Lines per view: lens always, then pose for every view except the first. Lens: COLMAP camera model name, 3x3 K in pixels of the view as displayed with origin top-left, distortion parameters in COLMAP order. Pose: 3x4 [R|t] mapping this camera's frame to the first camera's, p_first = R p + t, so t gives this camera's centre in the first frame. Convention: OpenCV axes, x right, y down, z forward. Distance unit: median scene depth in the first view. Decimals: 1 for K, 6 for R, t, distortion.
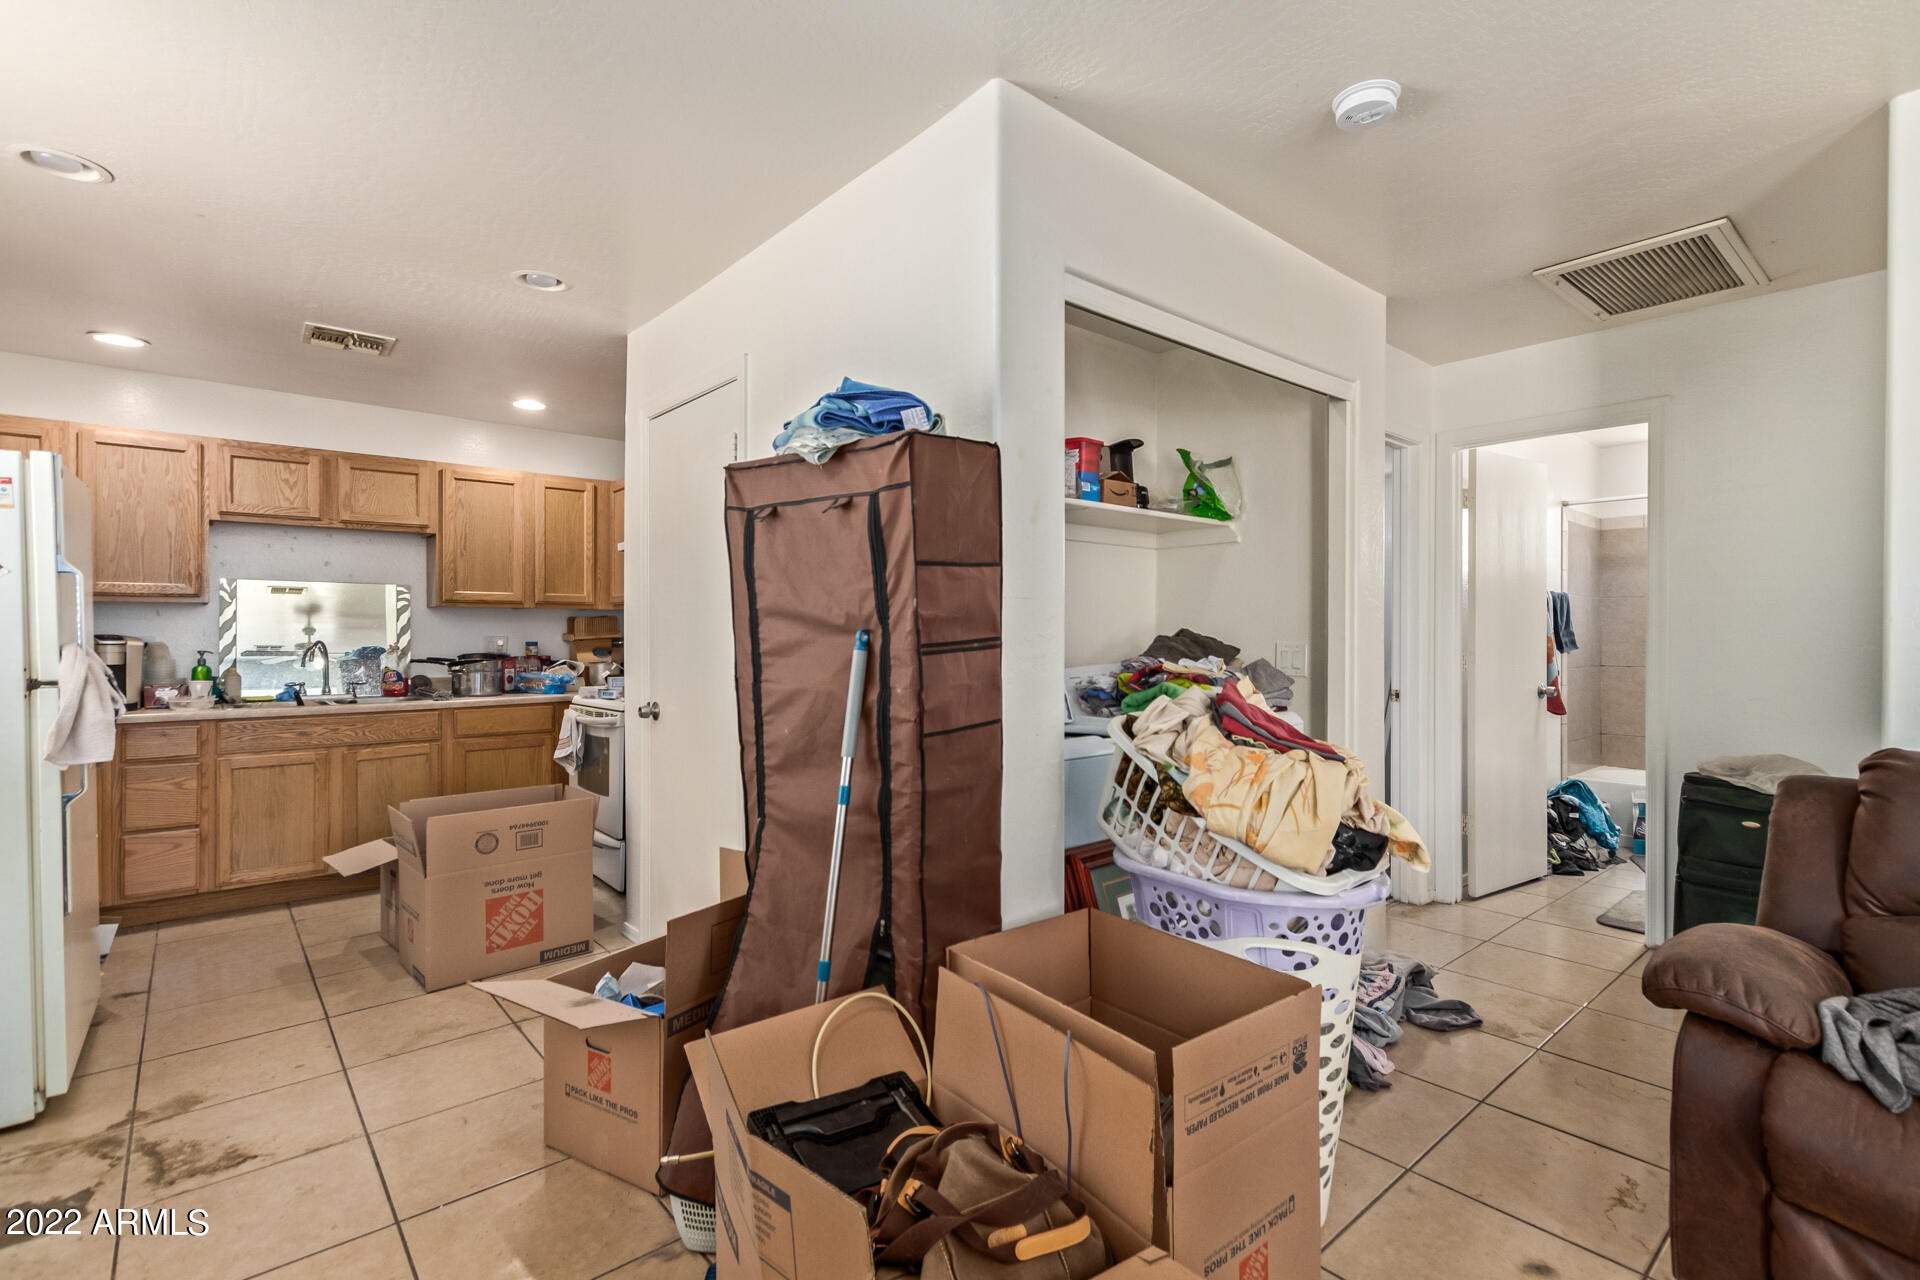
lens RADIAL K [[907.8, 0, 953.5], [0, 907.8, 636.8], [0, 0, 1]] dist [0.001254, -0.006399]
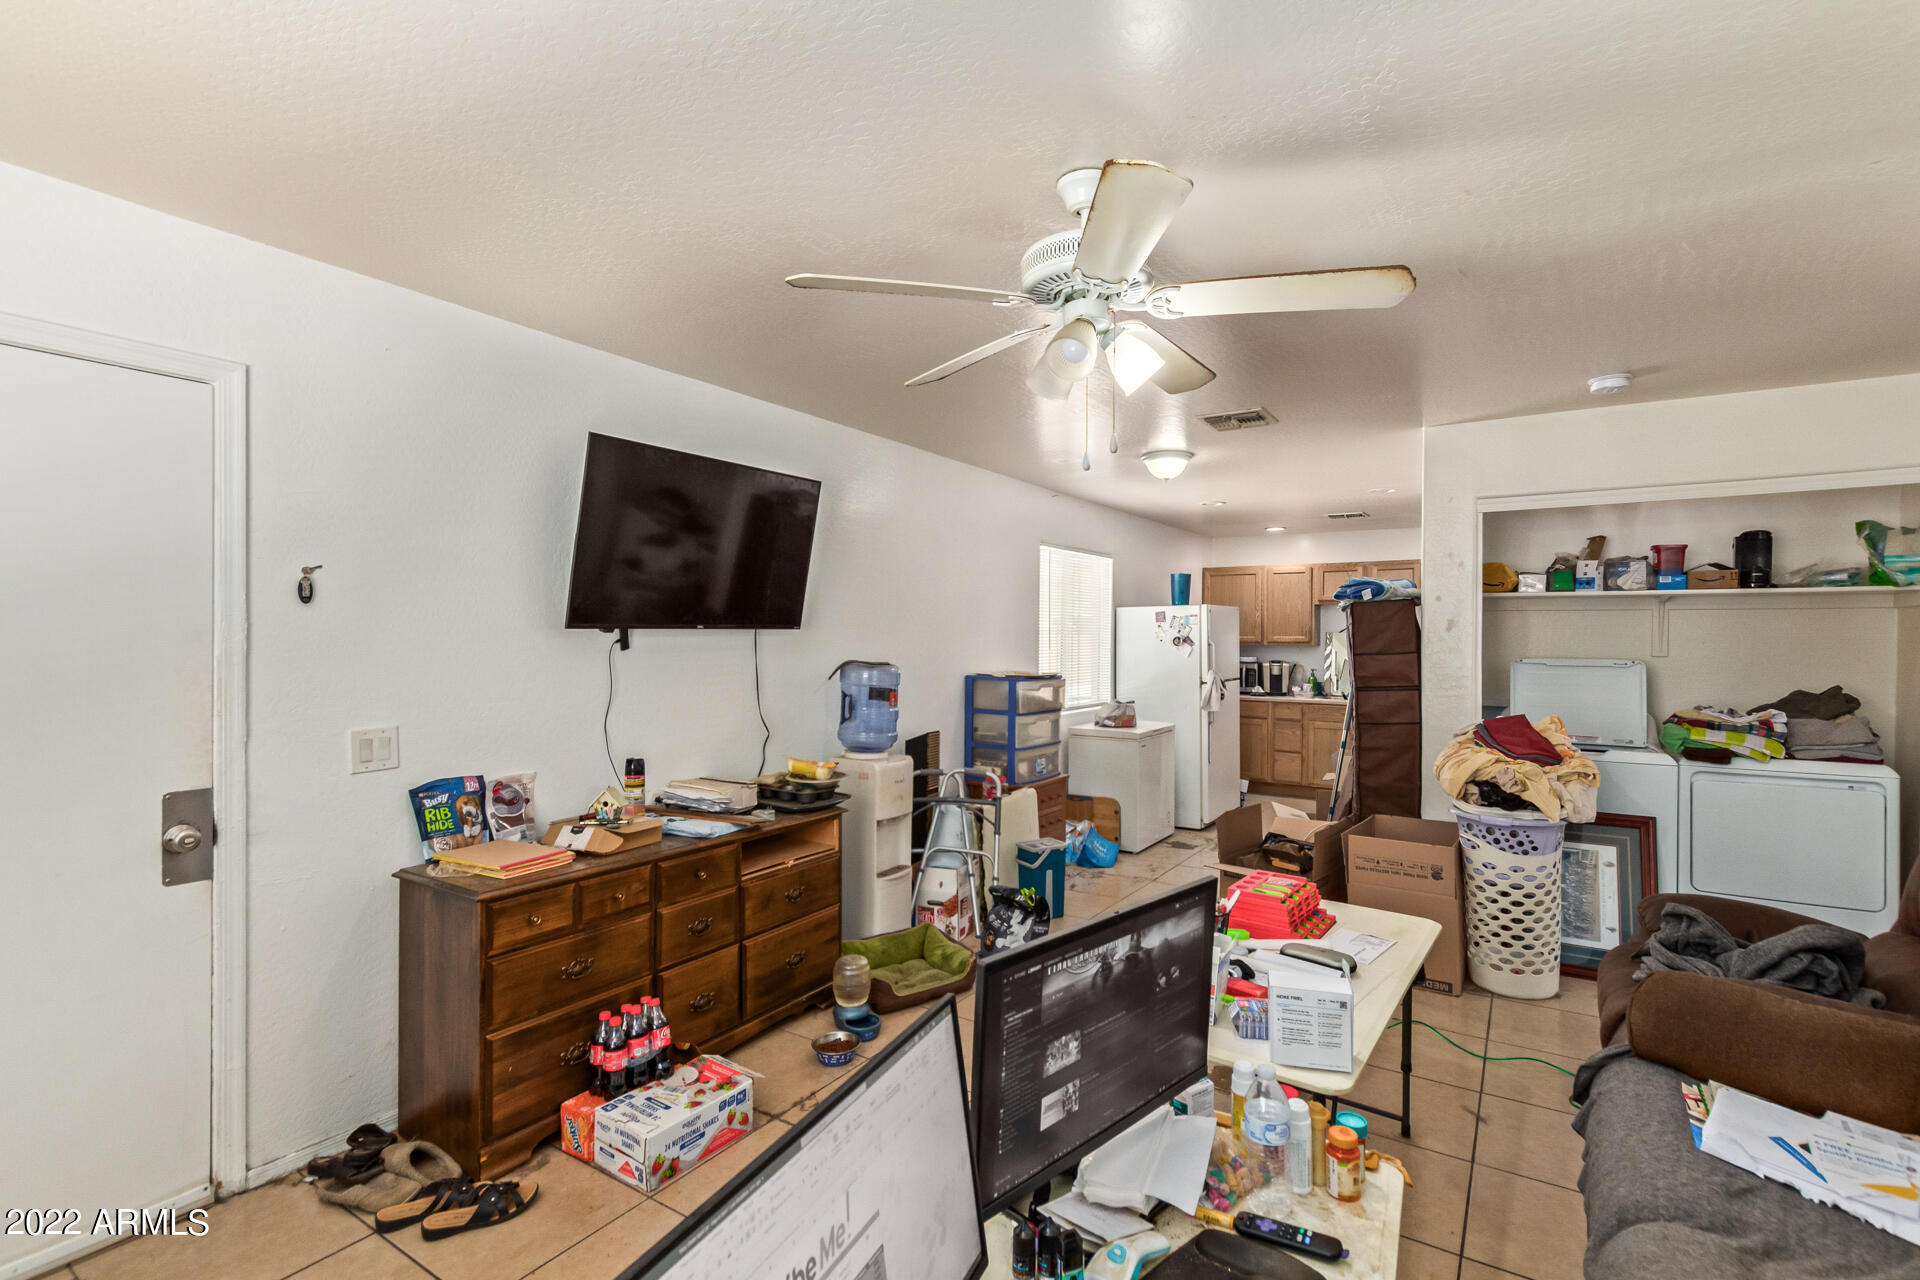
lens RADIAL K [[892.1, 0, 985.2], [0, 892.1, 637.2], [0, 0, 1]] dist [-0.000036, 0.000017]
pose [[0.308831, 0.004355, -0.951107, 0.780073], [-0.008919, 0.999959, 0.001683, -0.048691], [0.951075, 0.007963, 0.308857, -0.287849]]
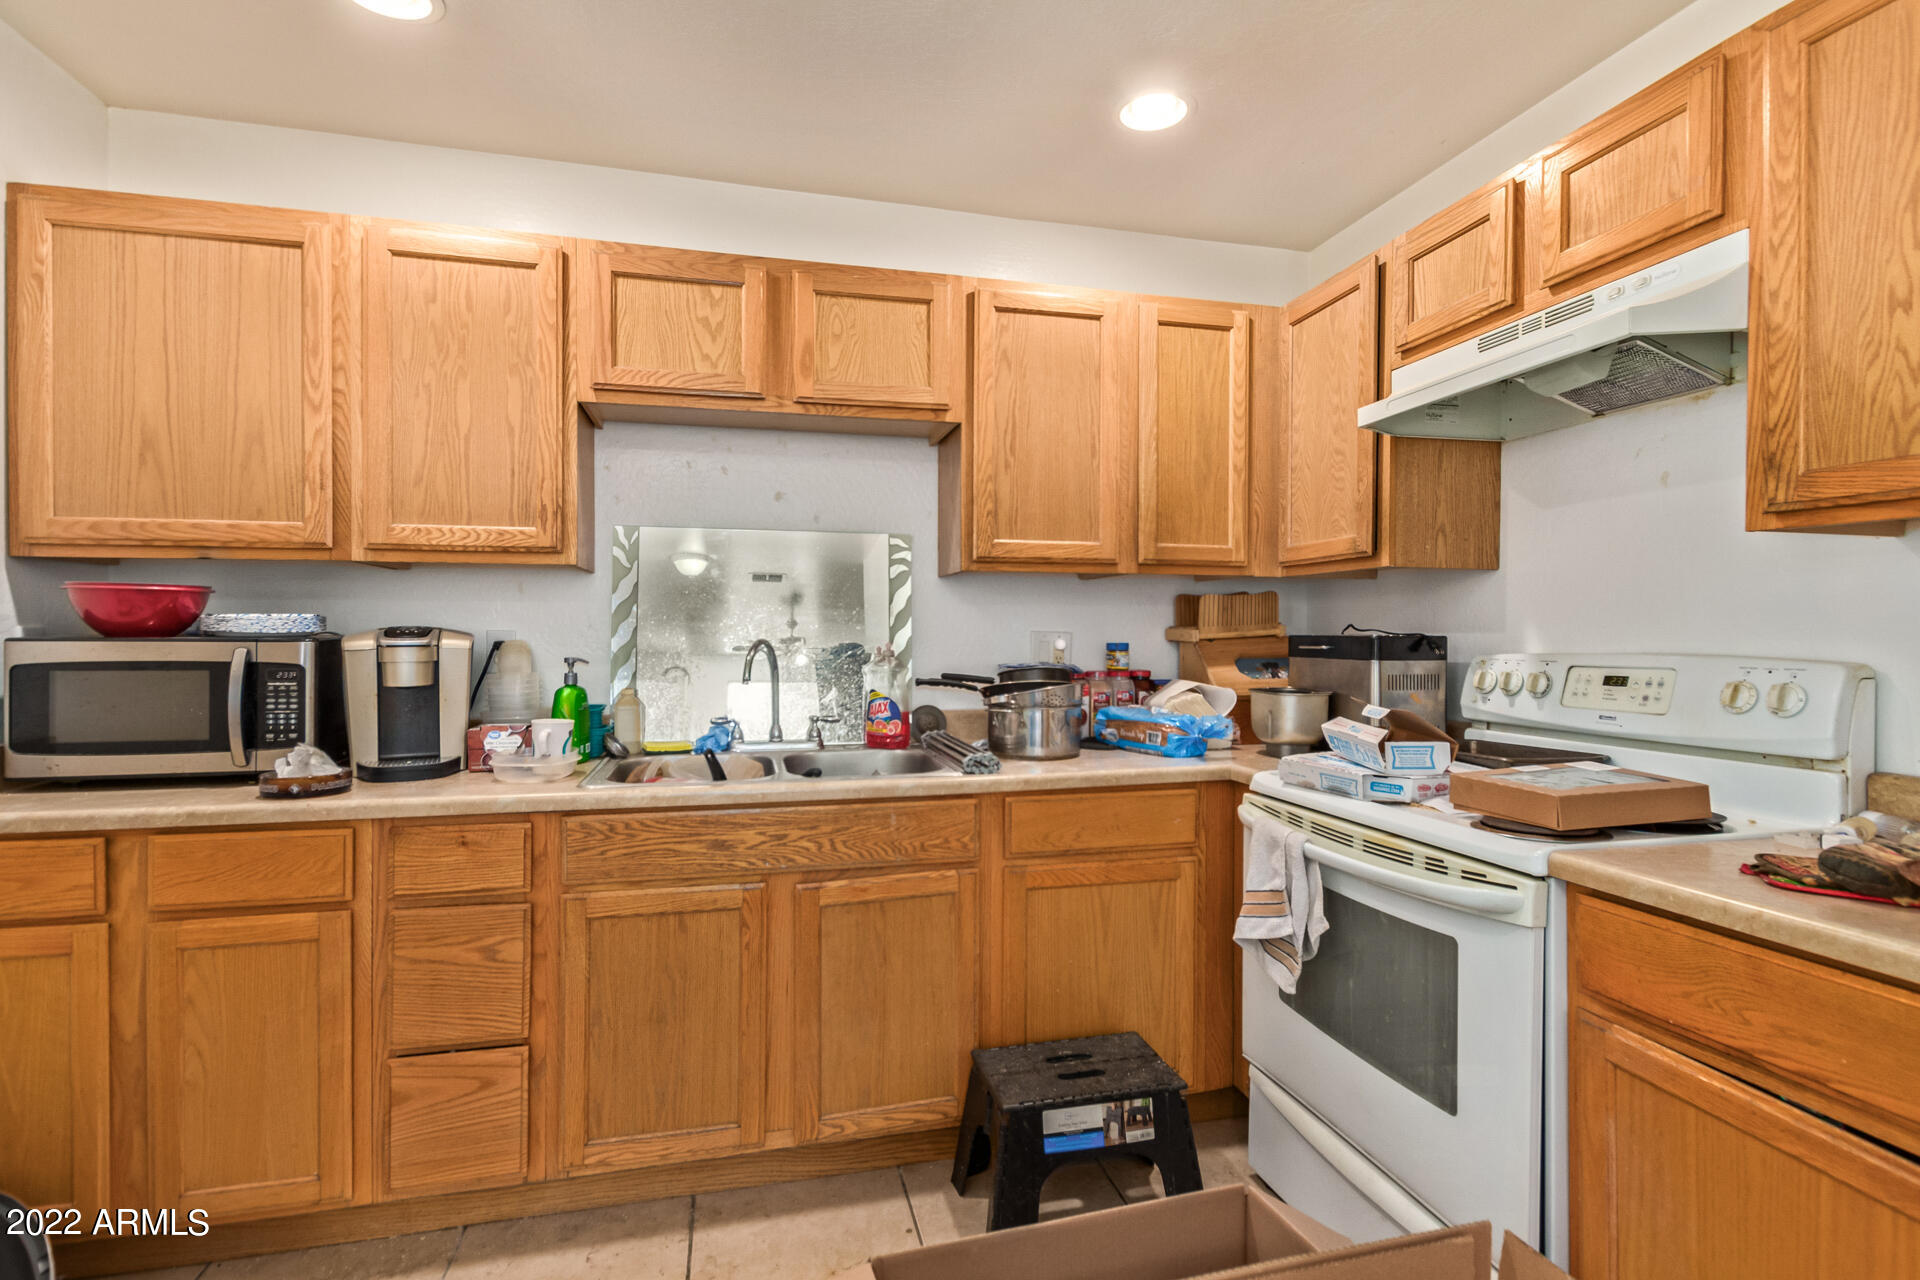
lens RADIAL K [[884.8, 0, 971.5], [0, 884.8, 630.6], [0, 0, 1]] dist [0.000602, -0.000447]
pose [[0.908069, 0.004454, -0.418798, -0.381320], [-0.004974, 0.999988, -0.000150, -0.001266], [0.418792, 0.002219, 0.908080, 0.594199]]
